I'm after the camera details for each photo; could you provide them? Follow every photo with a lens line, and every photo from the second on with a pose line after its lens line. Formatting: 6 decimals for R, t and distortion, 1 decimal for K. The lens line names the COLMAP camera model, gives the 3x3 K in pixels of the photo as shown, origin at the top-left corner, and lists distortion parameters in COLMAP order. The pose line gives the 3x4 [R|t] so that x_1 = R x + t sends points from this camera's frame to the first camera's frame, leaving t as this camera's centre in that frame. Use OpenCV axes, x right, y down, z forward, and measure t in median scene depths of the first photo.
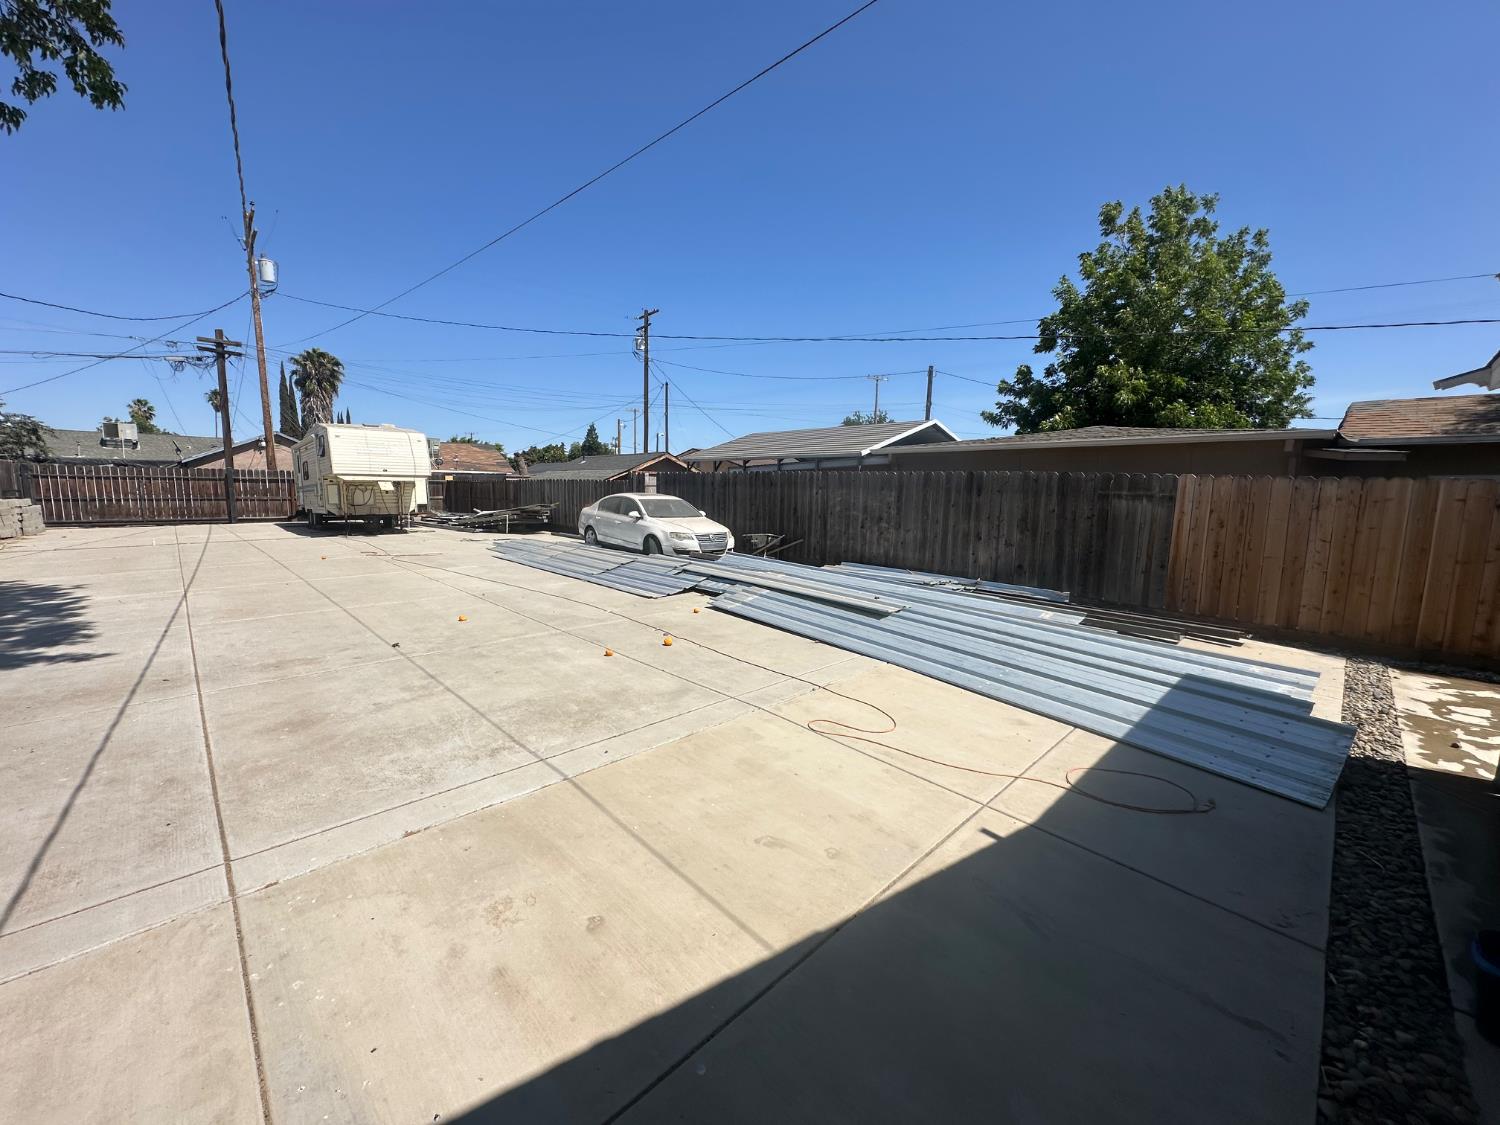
lens RADIAL K [[595.9, 0, 750.0], [0, 595.9, 562.5], [0, 0, 1]] dist [-0.001890, -0.000311]
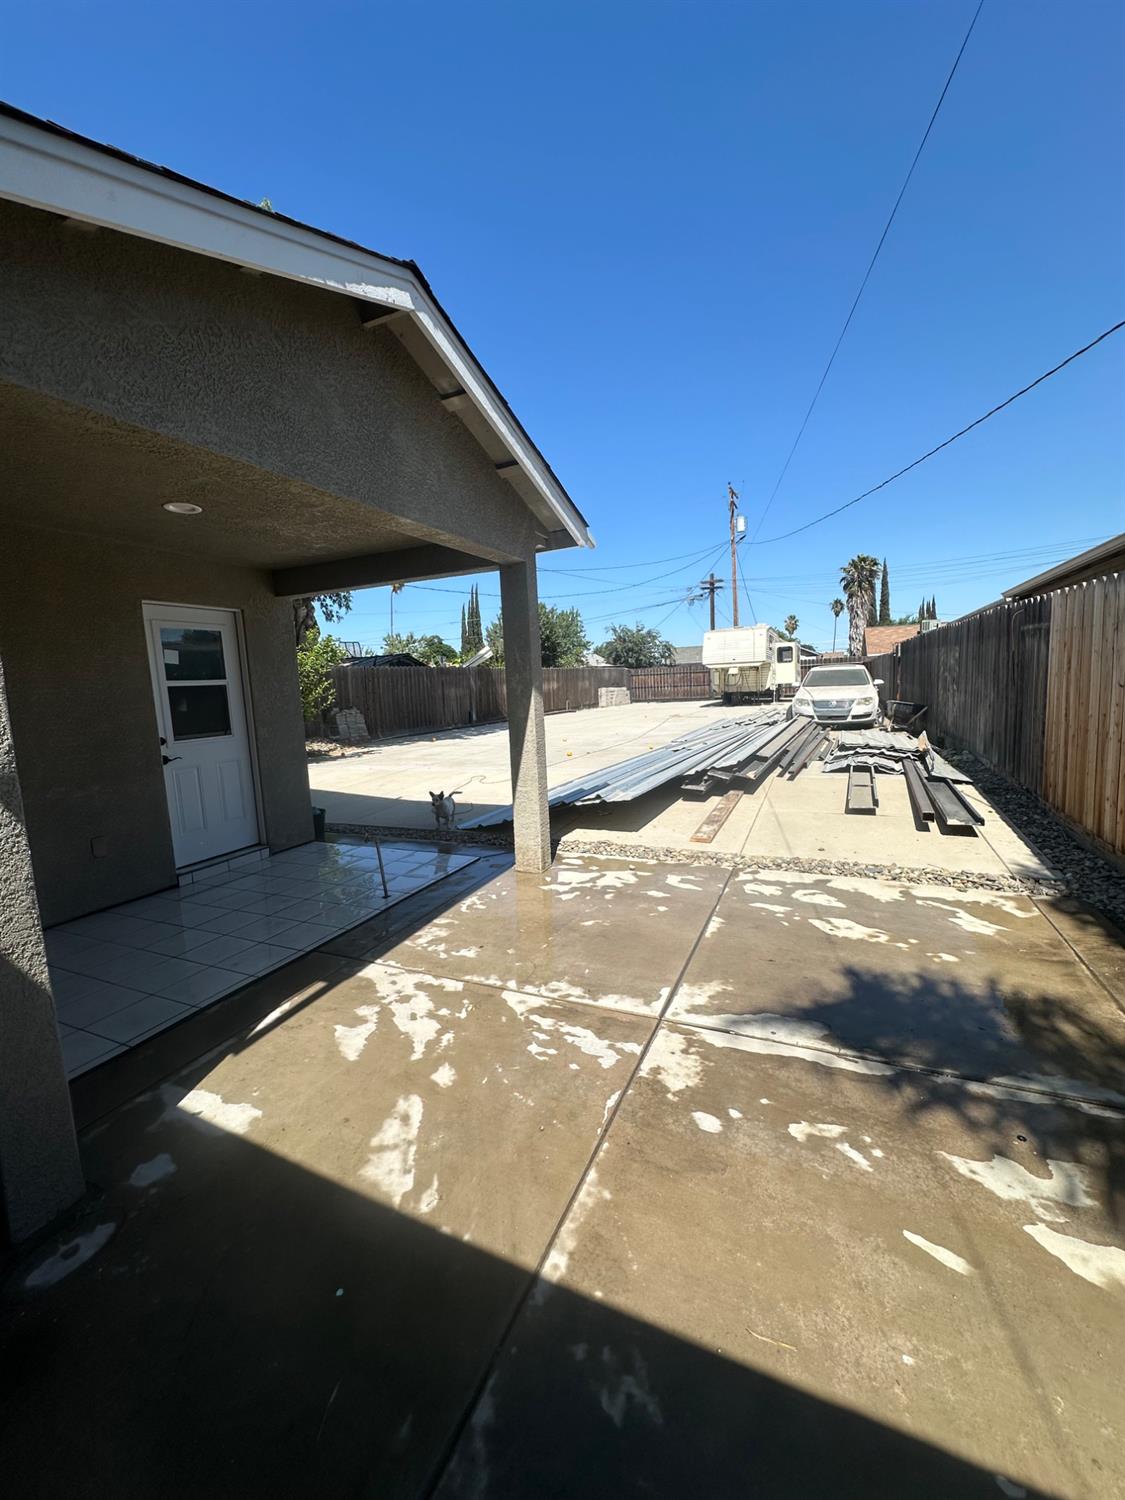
lens RADIAL K [[595.9, 0, 562.5], [0, 595.9, 750.0], [0, 0, 1]] dist [-0.001890, -0.000311]
pose [[0.365078, 0.069512, -0.928378, 0.815736], [-0.065614, 0.996650, 0.048822, 0.021043], [0.928662, 0.043091, 0.368416, 0.189434]]
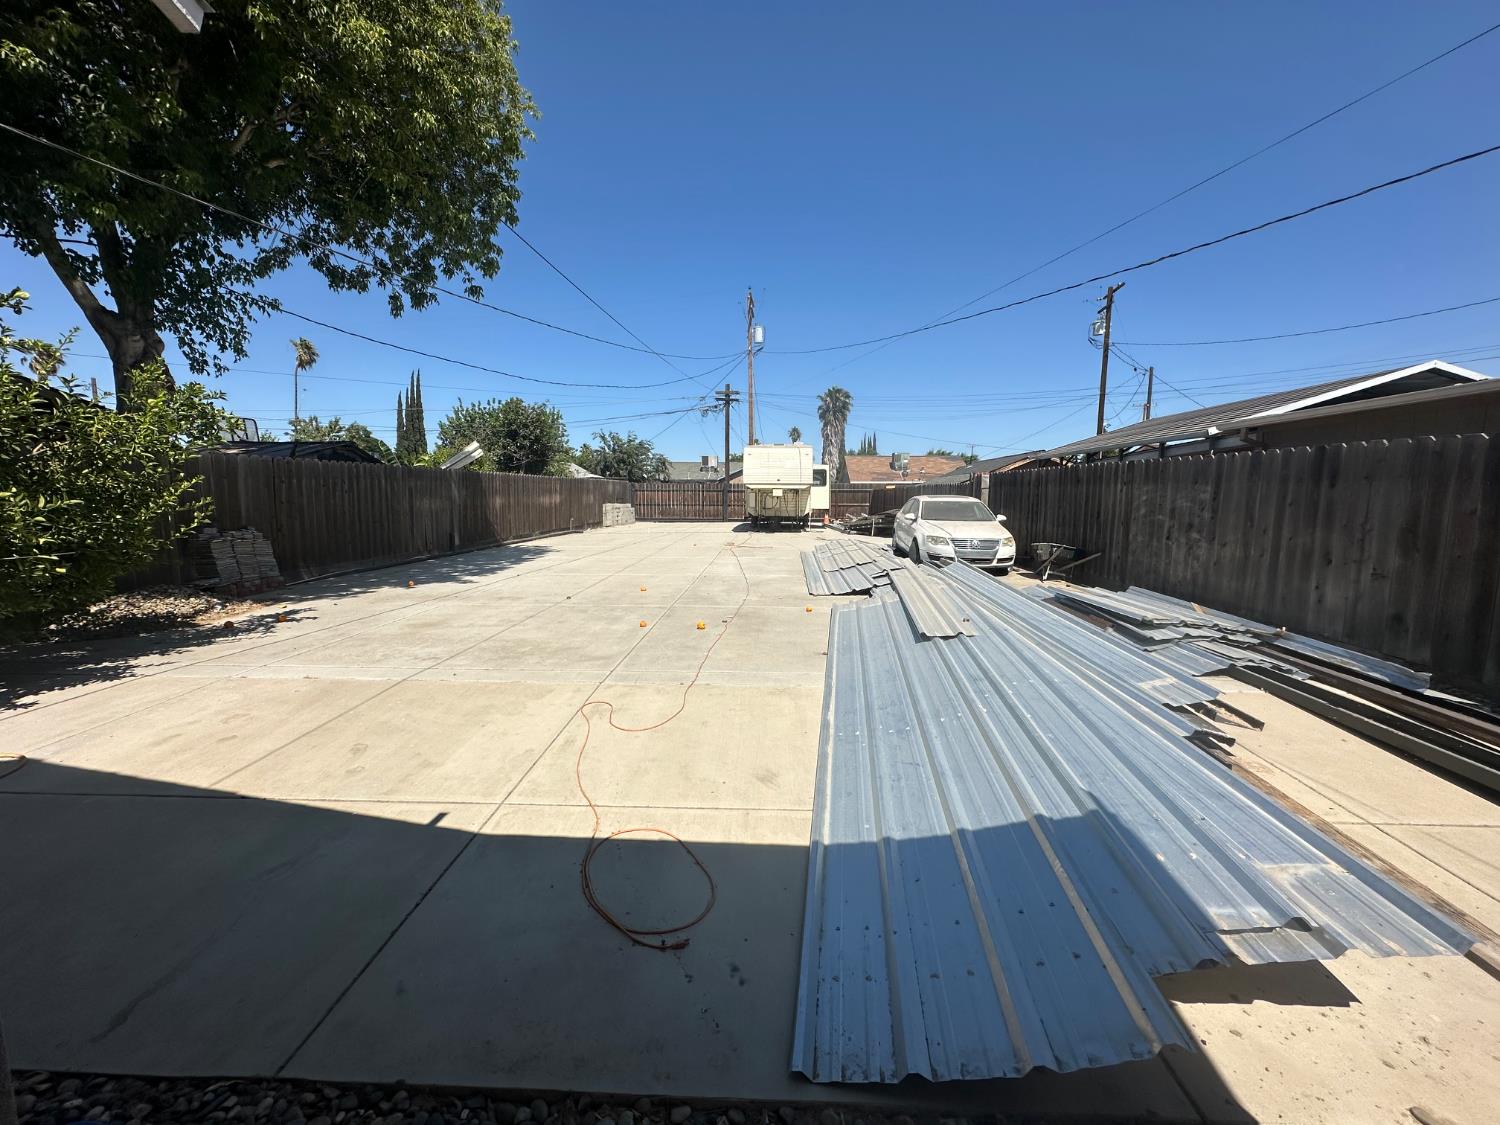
lens RADIAL K [[595.9, 0, 750.0], [0, 595.9, 562.5], [0, 0, 1]] dist [-0.001890, -0.000311]
pose [[0.681715, 0.070938, -0.728171, 0.378954], [-0.085837, 0.996169, 0.016685, -0.001380], [0.726565, 0.051129, 0.685193, 0.188098]]
